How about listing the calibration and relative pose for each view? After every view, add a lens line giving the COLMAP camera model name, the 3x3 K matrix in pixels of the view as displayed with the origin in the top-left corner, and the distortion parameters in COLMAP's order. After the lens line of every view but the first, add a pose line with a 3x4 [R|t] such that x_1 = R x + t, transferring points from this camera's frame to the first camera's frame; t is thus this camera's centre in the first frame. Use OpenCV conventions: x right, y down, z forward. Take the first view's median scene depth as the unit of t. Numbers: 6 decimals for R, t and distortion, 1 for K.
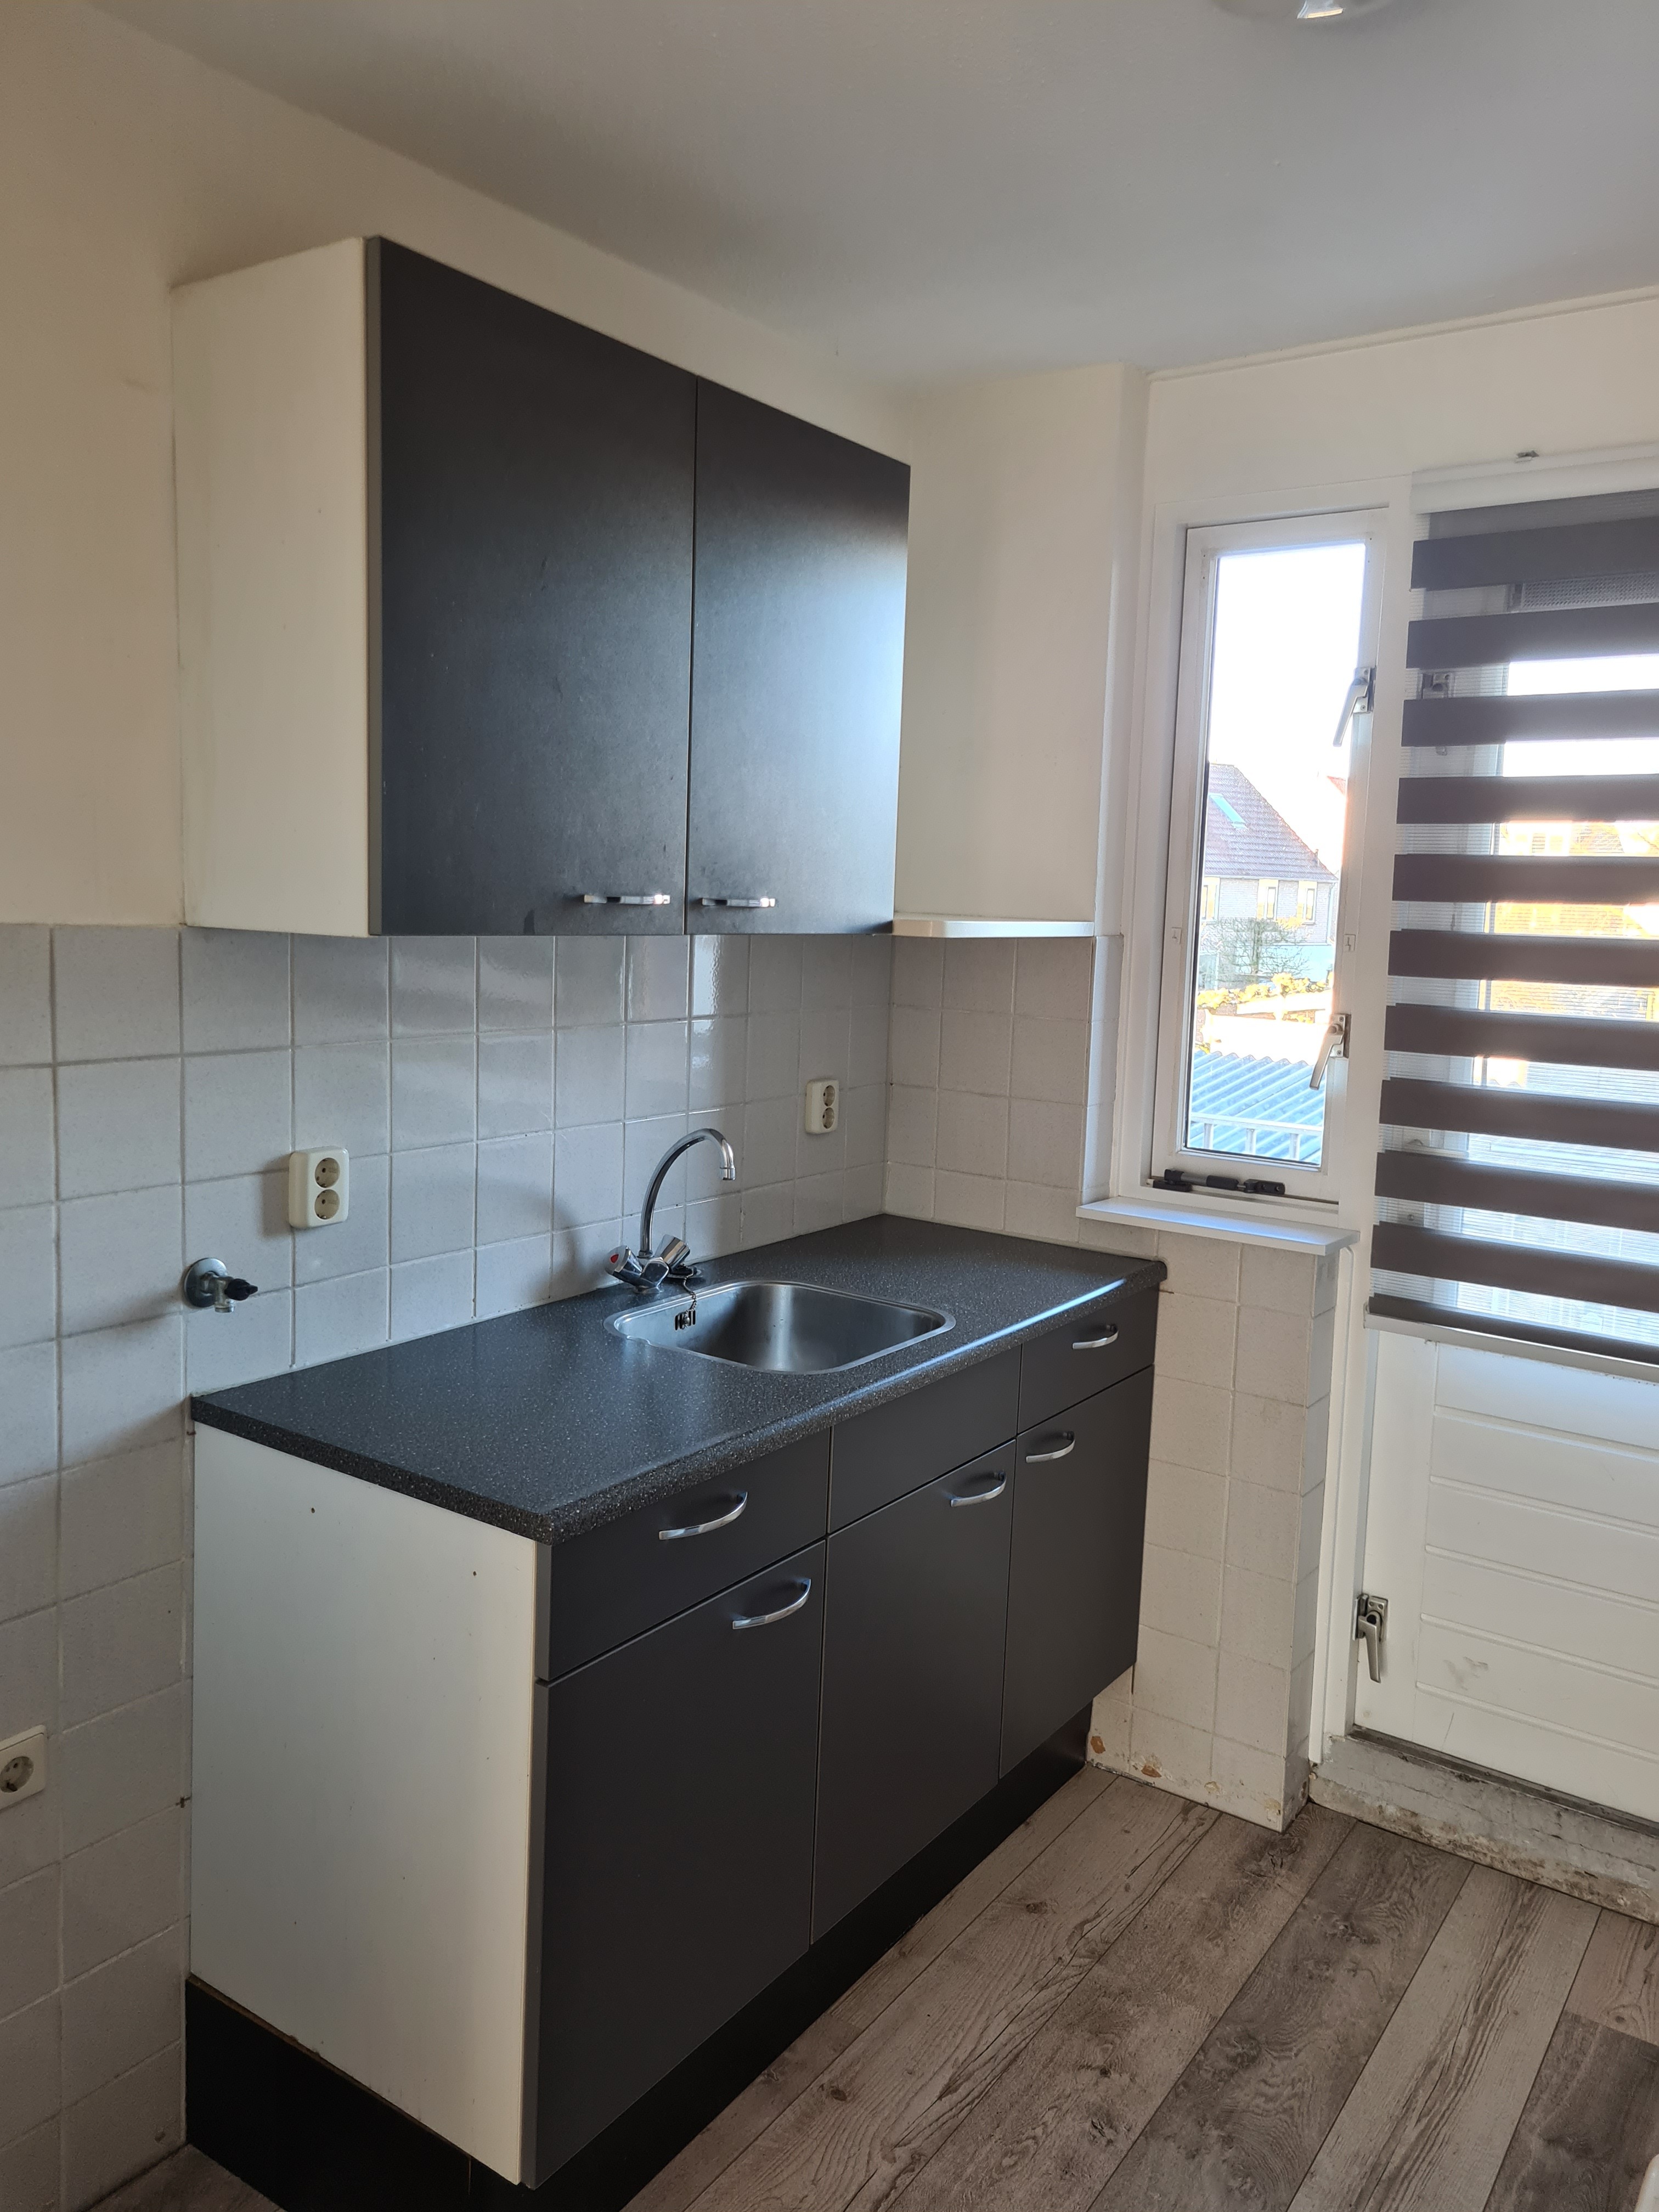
lens RADIAL K [[1657.2, 0, 852.5], [0, 1657.2, 1098.5], [0, 0, 1]] dist [0.042590, -0.035001]
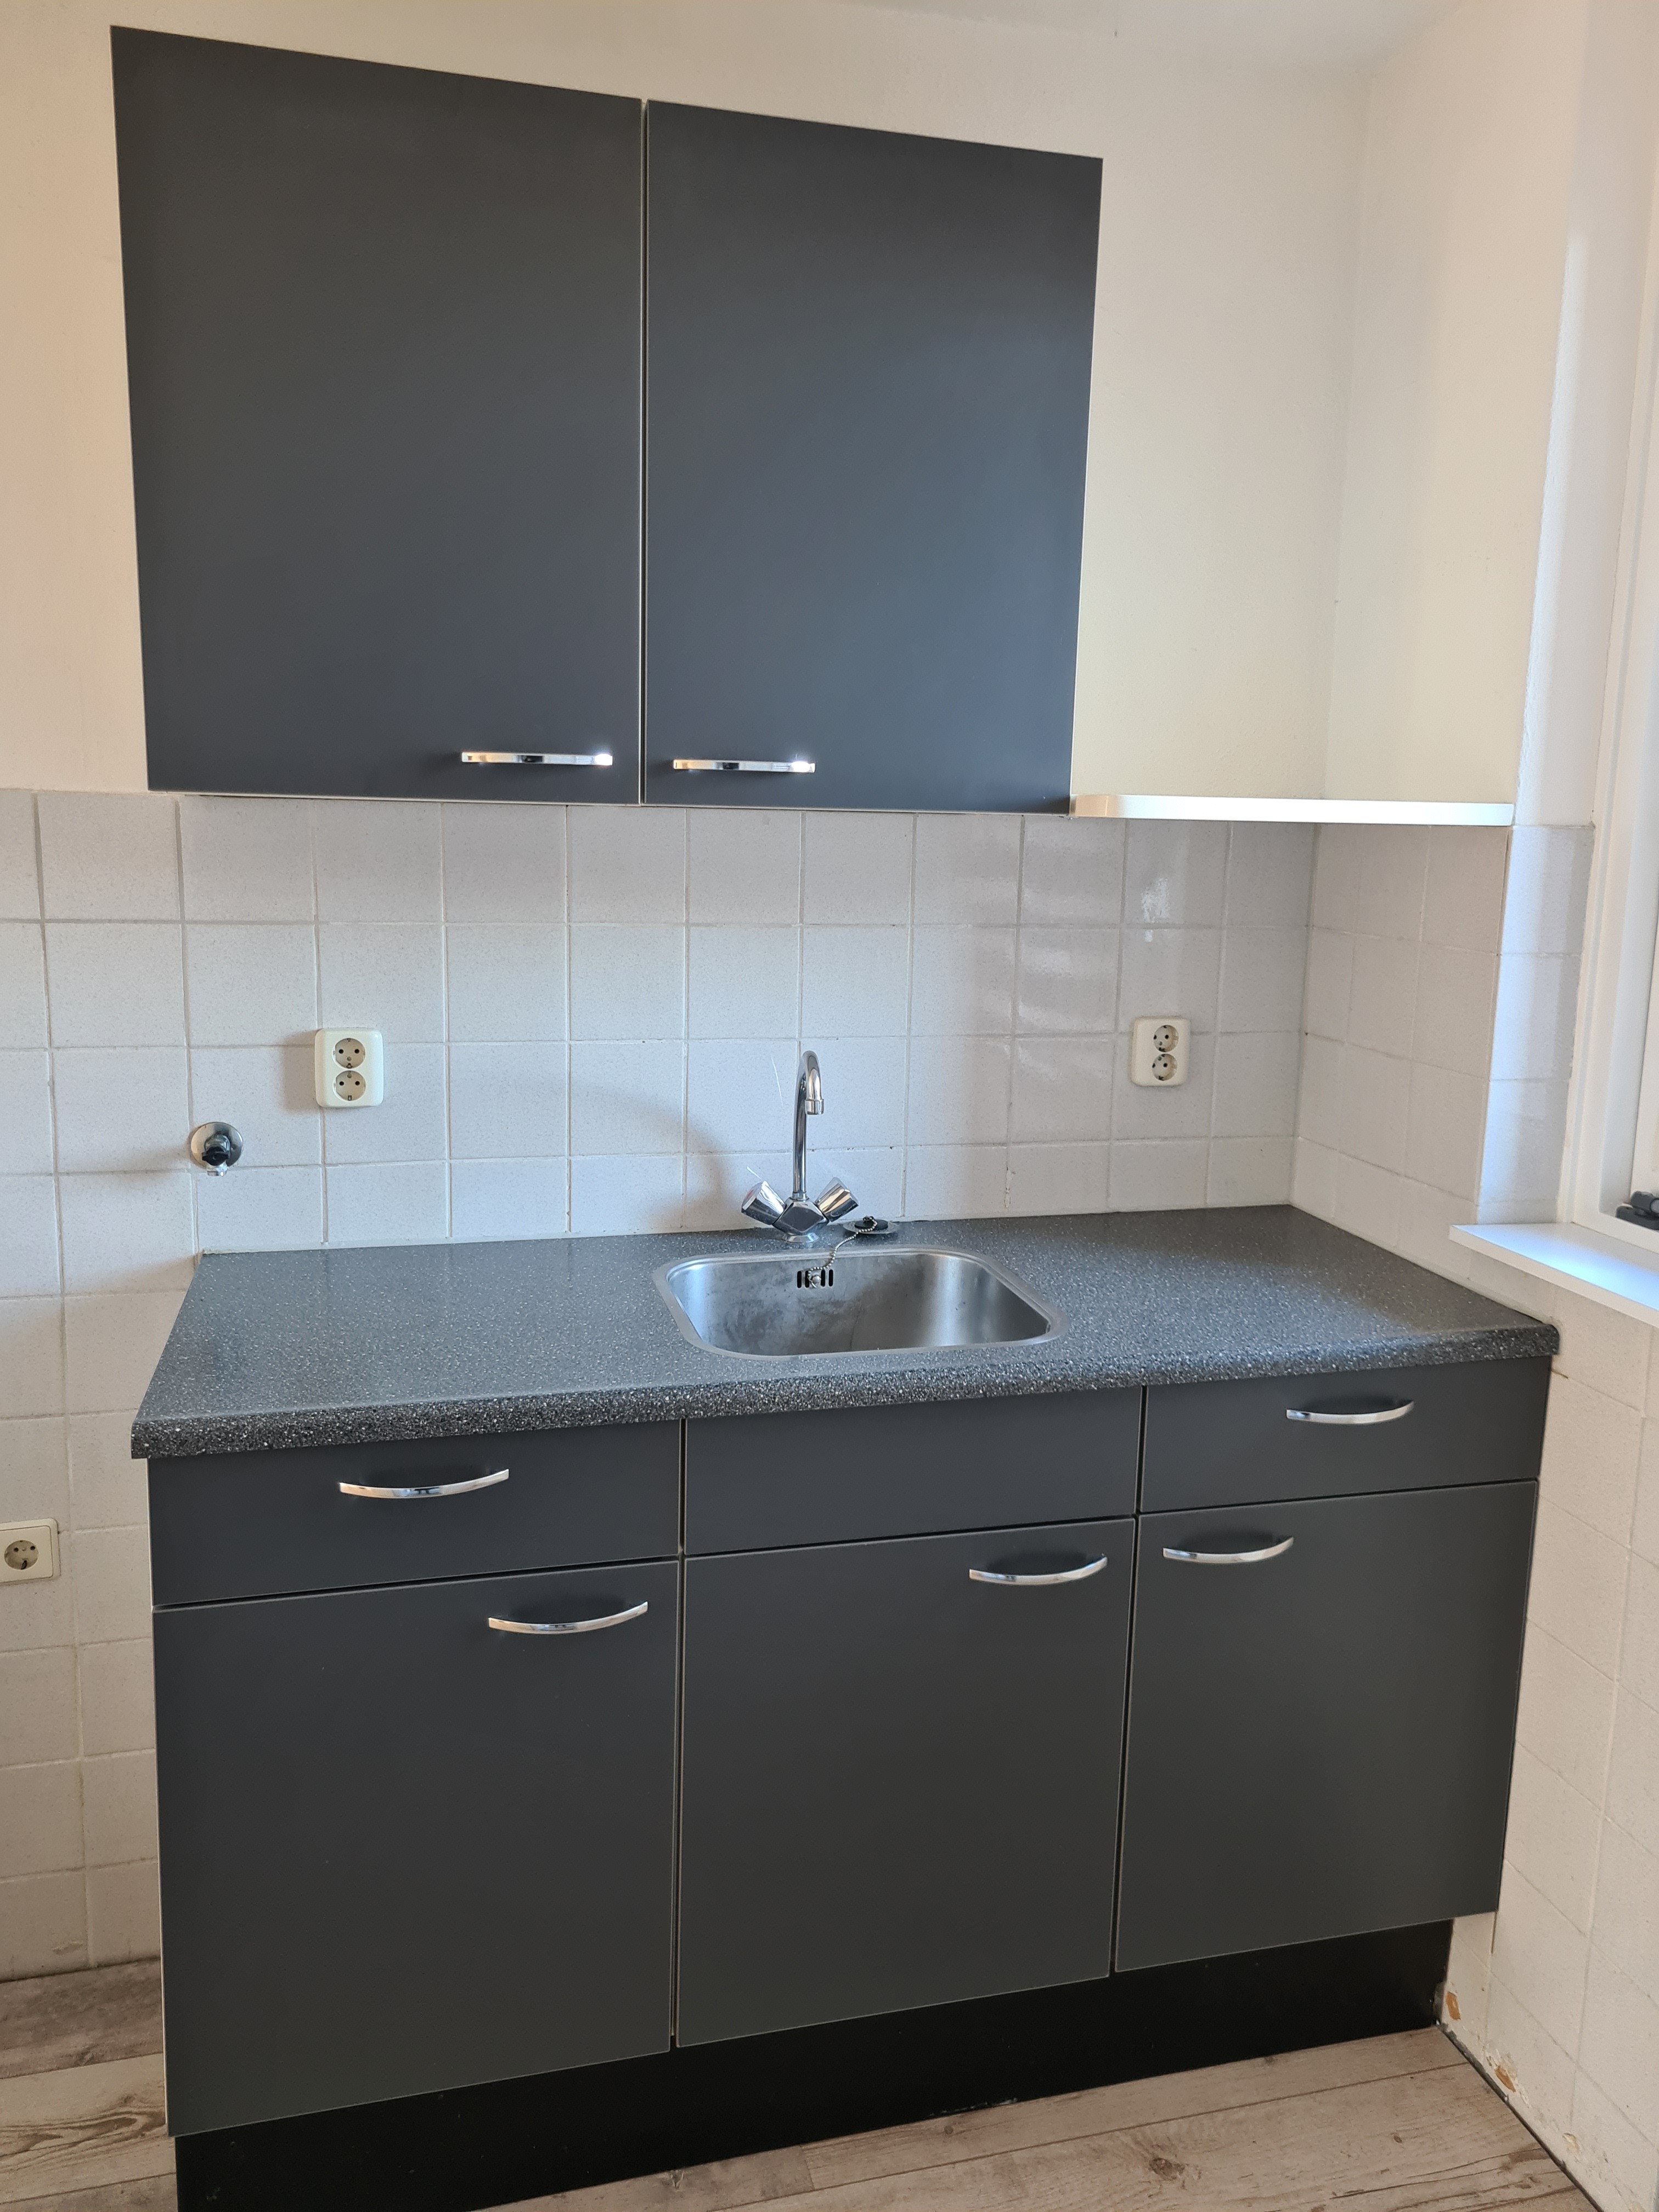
lens RADIAL K [[1657.2, 0, 828.6], [0, 1657.2, 1104.0], [0, 0, 1]] dist [0.042590, -0.035001]
pose [[0.754348, 0.097175, -0.649243, 0.525694], [-0.079940, 0.995221, 0.056078, -0.003205], [0.651589, 0.009598, 0.758511, 0.432375]]
